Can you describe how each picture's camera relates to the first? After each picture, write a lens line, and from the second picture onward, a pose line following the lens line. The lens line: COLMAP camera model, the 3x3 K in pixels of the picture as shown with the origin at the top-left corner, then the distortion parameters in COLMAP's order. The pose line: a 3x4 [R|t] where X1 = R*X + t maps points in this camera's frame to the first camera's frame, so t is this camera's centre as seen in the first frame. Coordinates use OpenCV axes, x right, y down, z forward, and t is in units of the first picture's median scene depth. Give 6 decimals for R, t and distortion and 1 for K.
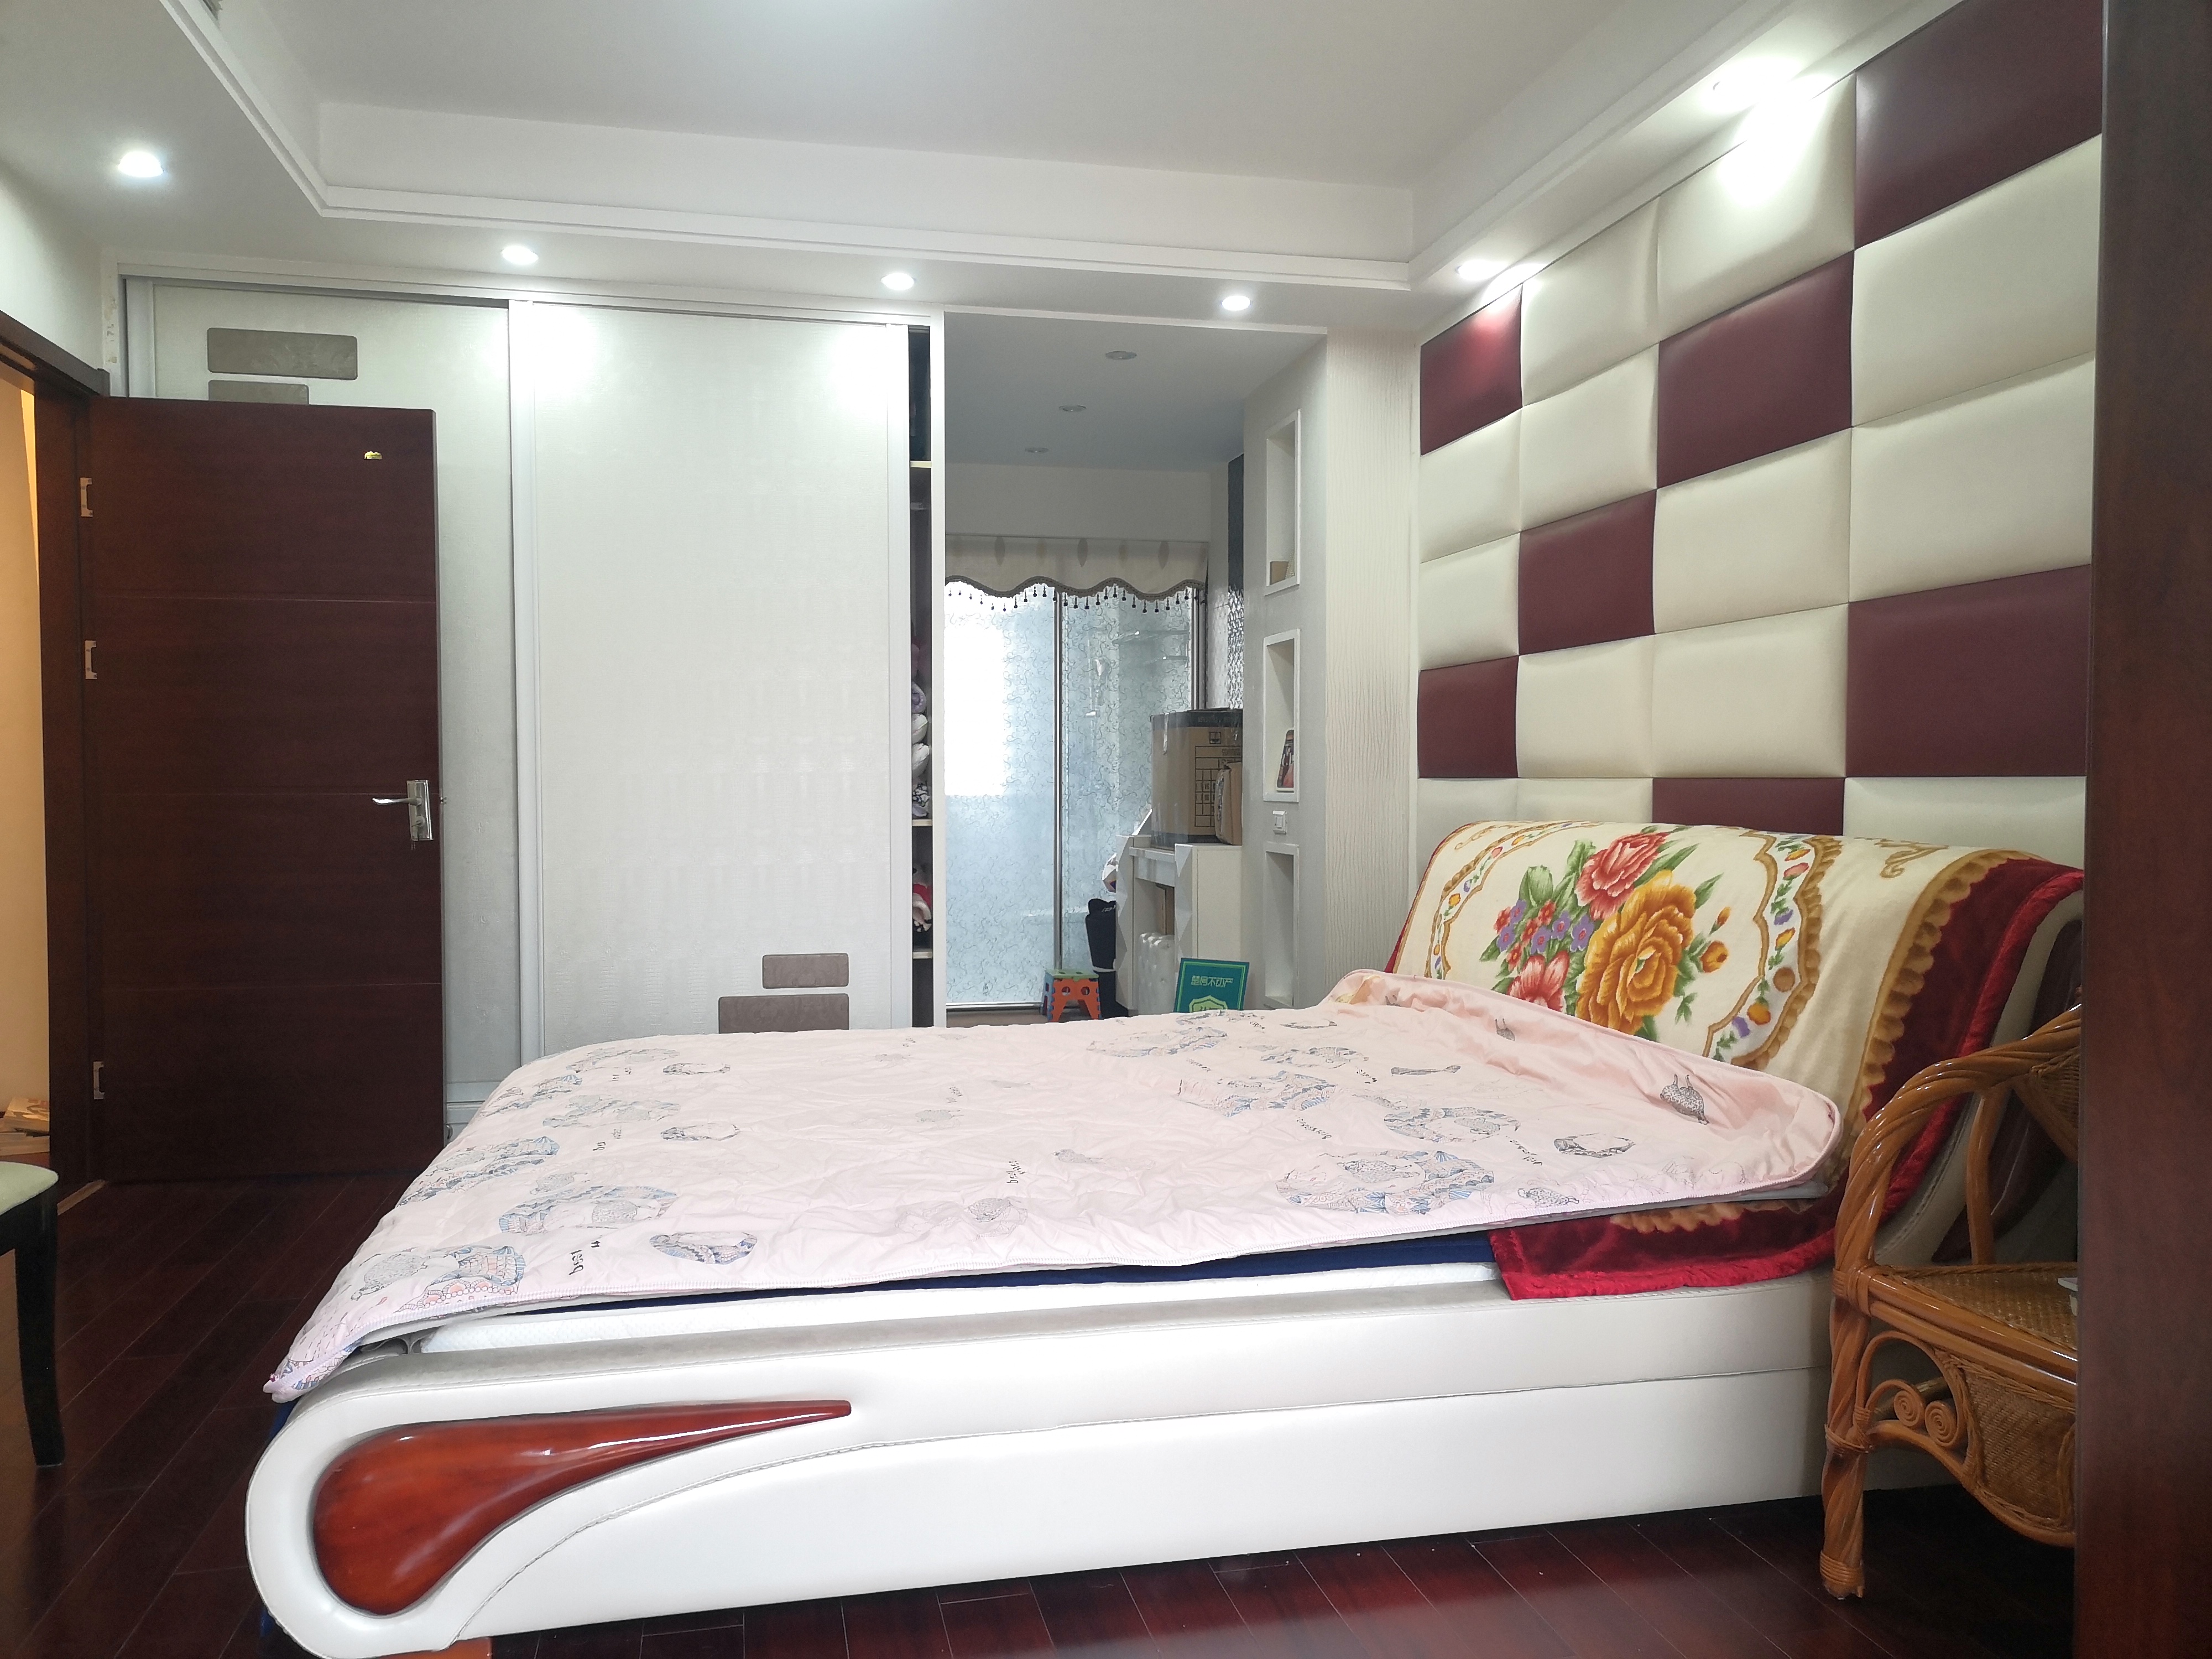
lens RADIAL K [[1654.9, 0, 1108.2], [0, 1654.9, 826.6], [0, 0, 1]] dist [0.097503, 0.001686]
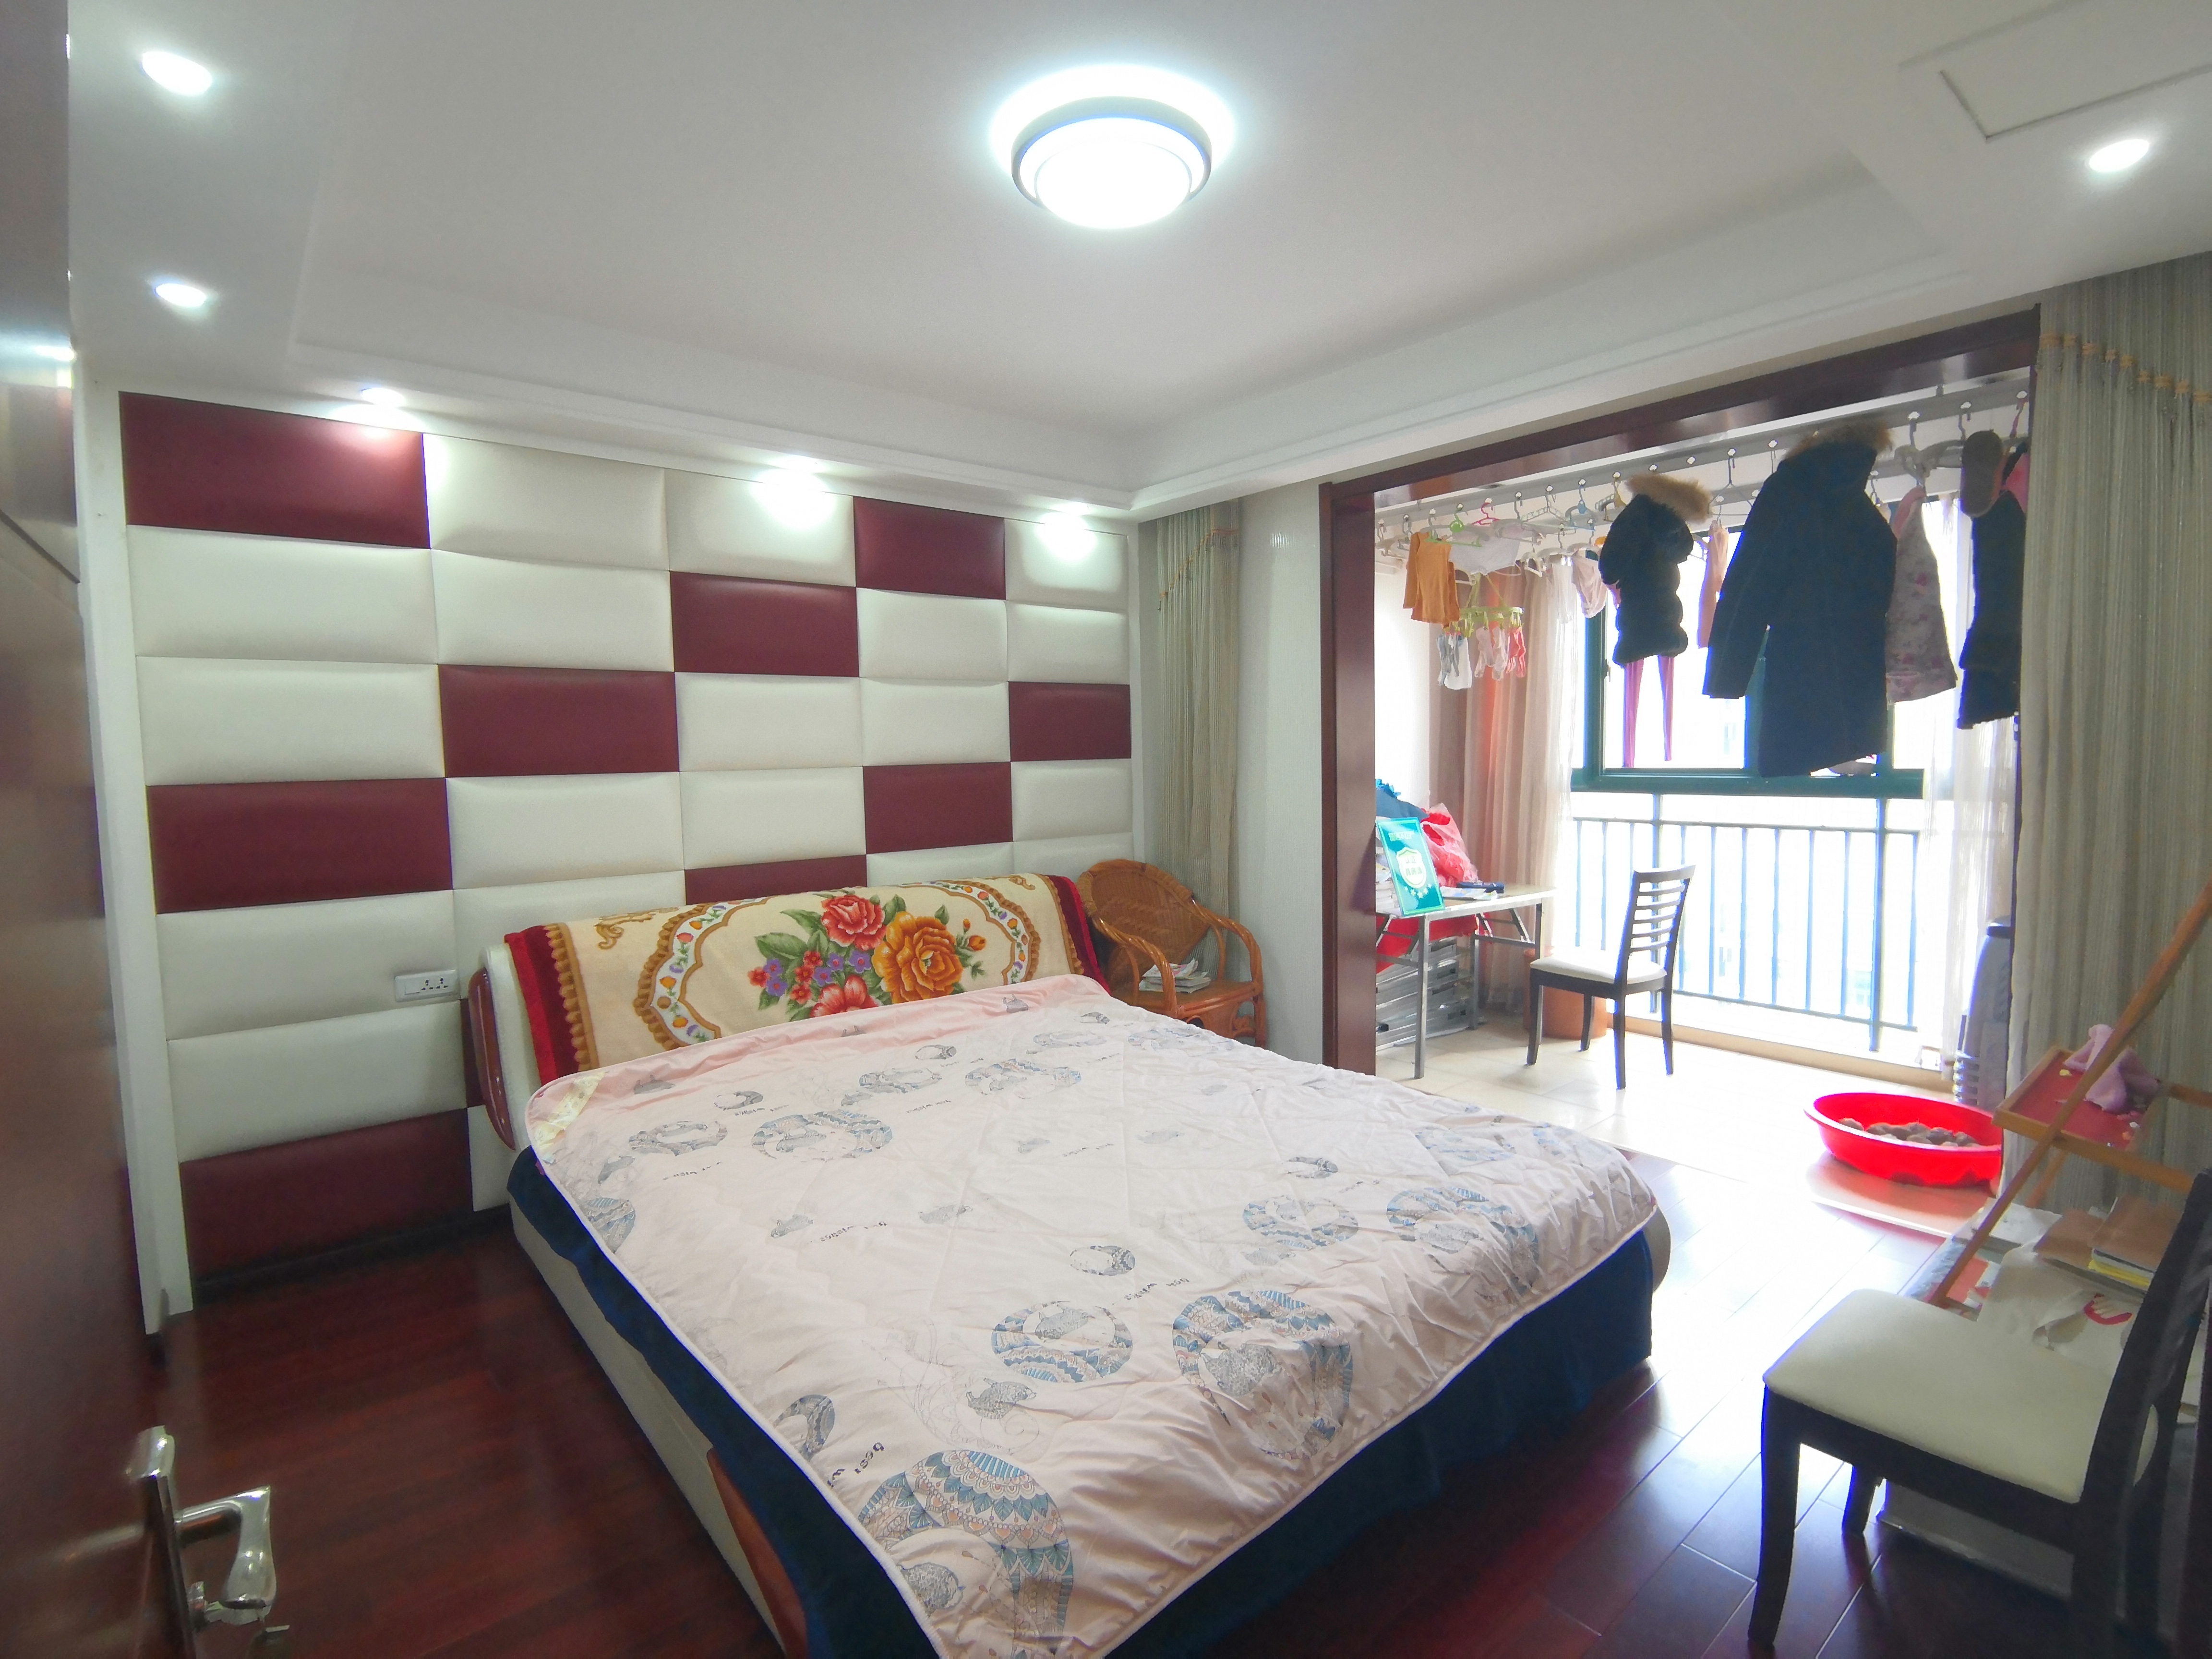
lens RADIAL K [[1100.7, 0, 1108.9], [0, 1100.7, 827.0], [0, 0, 1]] dist [-0.002034, -0.000125]
pose [[-0.475667, -0.060762, 0.877525, -0.836063], [0.036545, 0.995385, 0.088732, -0.166624], [-0.878866, 0.074276, -0.471251, 1.359869]]
